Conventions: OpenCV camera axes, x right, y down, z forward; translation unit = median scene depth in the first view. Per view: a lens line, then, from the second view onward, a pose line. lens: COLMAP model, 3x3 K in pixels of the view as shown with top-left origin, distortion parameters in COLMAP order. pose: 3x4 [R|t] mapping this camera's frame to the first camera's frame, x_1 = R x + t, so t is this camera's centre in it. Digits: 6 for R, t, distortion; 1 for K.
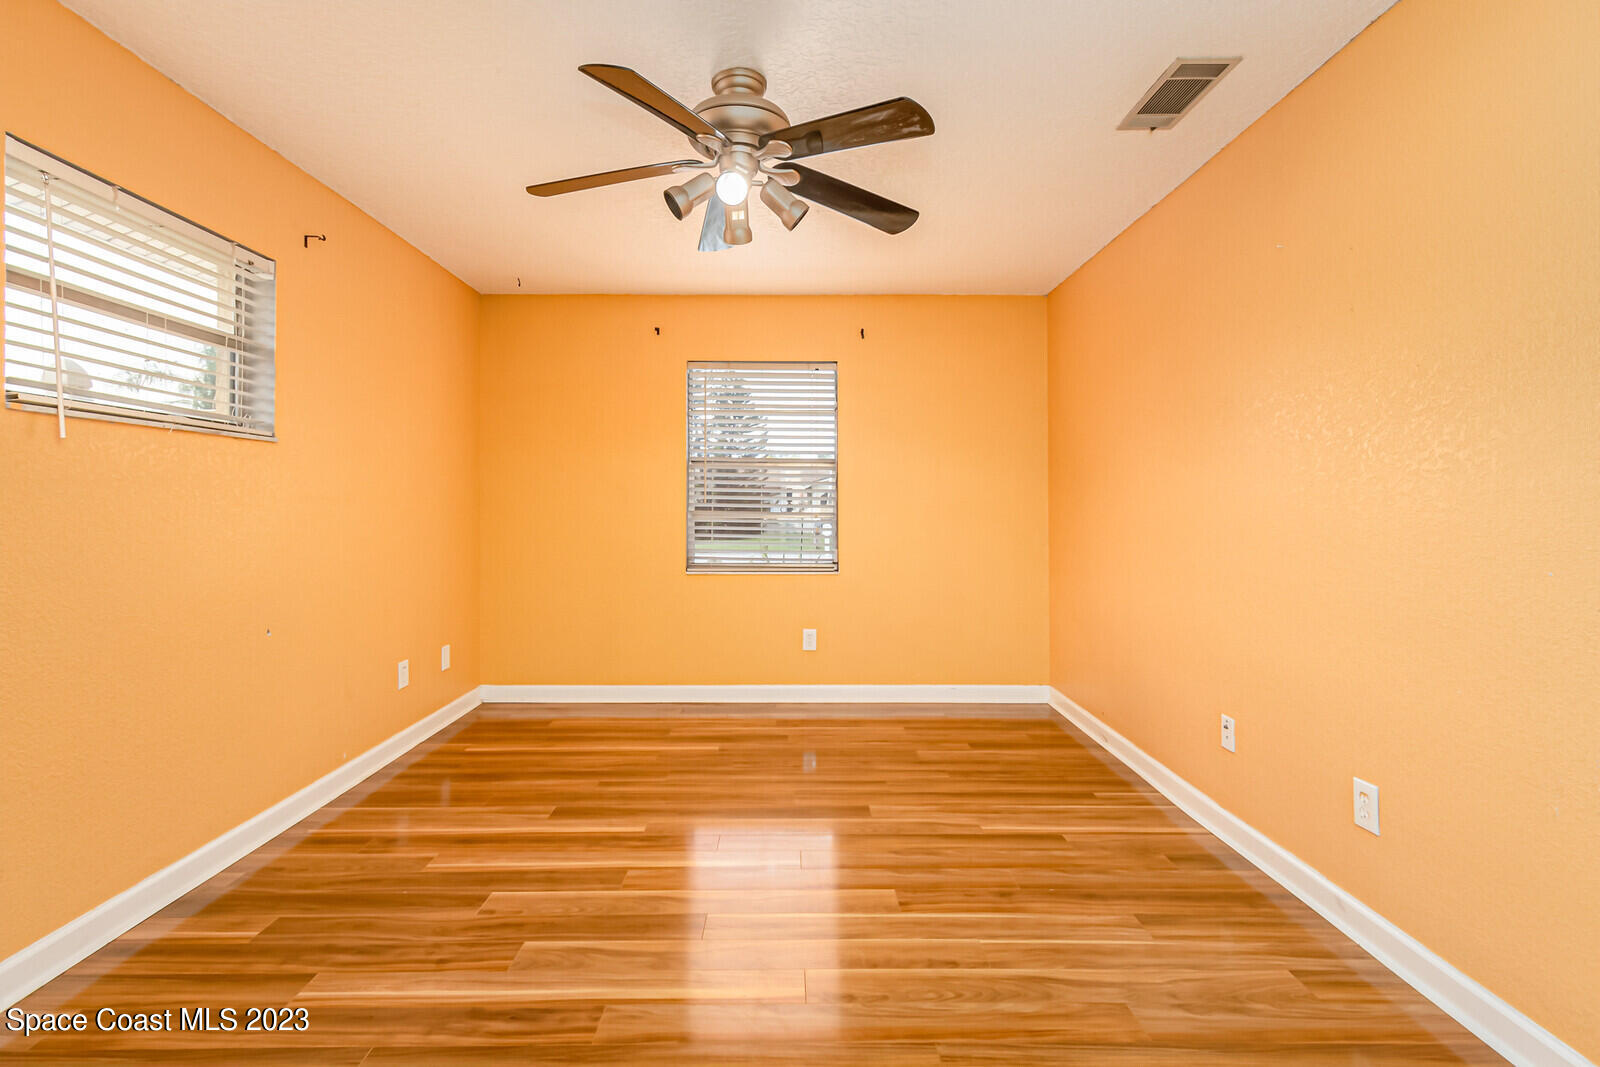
lens RADIAL K [[728.0, 0, 786.9], [0, 728.0, 503.2], [0, 0, 1]] dist [0.000334, -0.000269]
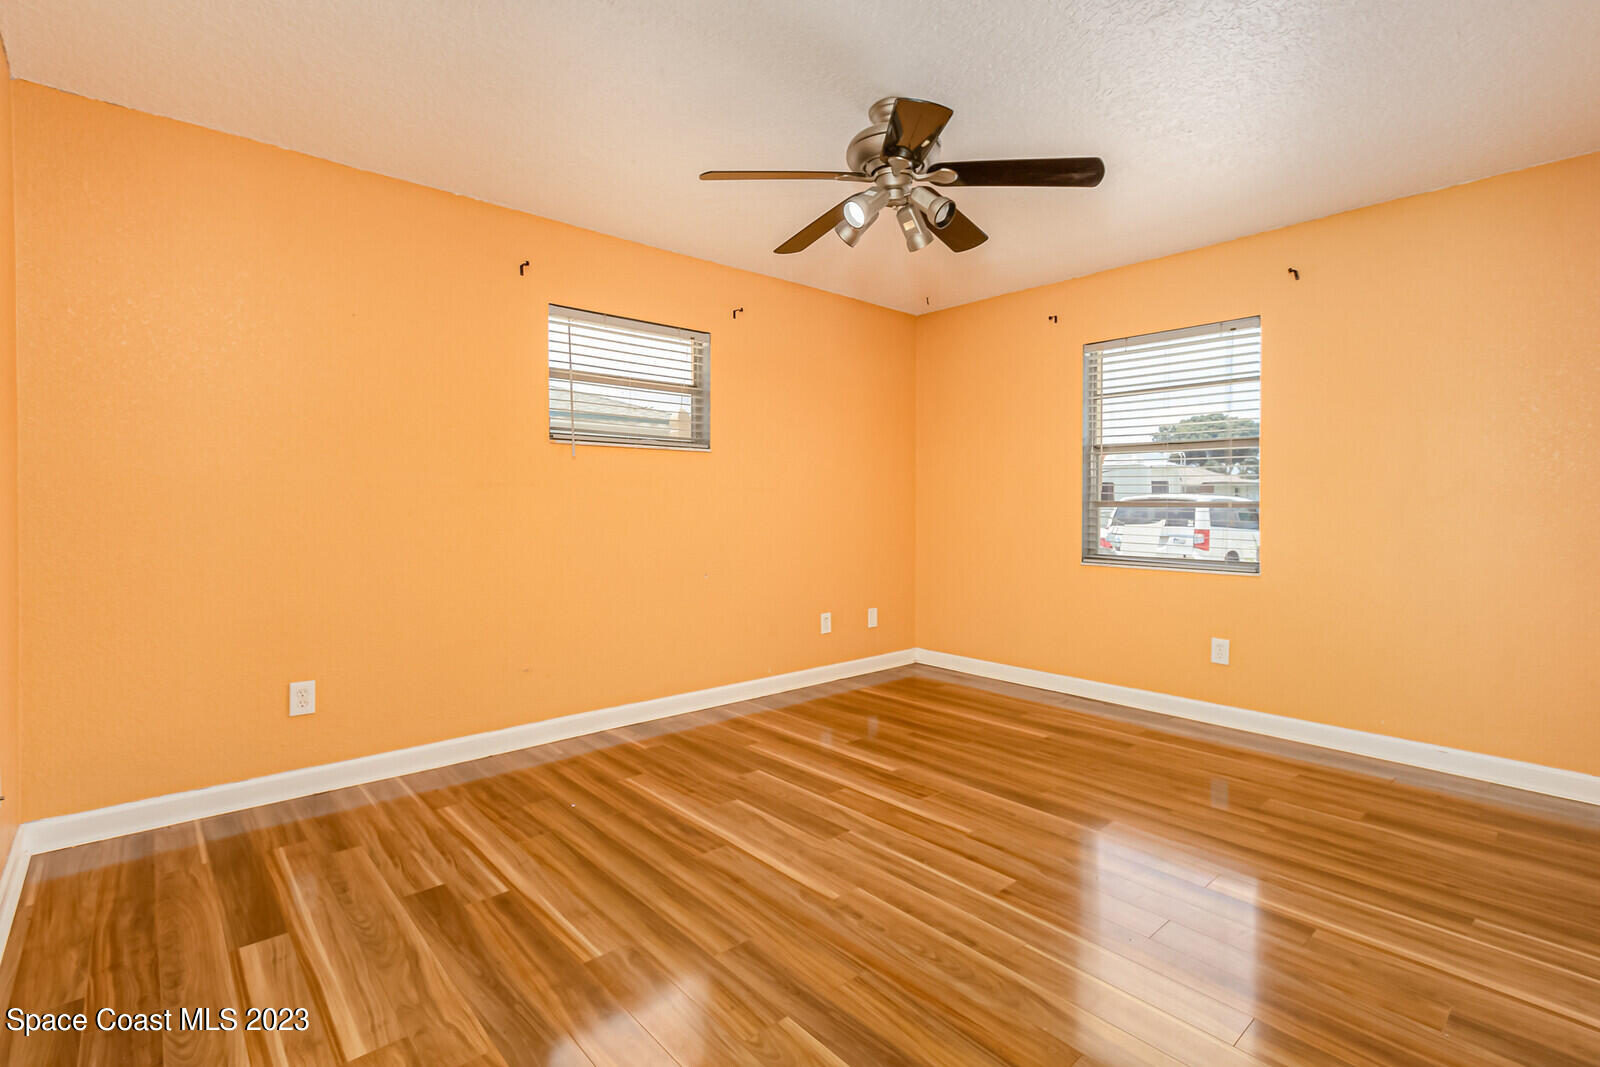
lens RADIAL K [[728.0, 0, 786.9], [0, 728.0, 503.2], [0, 0, 1]] dist [0.000334, -0.000269]
pose [[0.658970, -0.000433, -0.752169, 0.471214], [0.002877, 0.999994, 0.001946, 0.017658], [0.752164, -0.003446, 0.658967, 0.092330]]
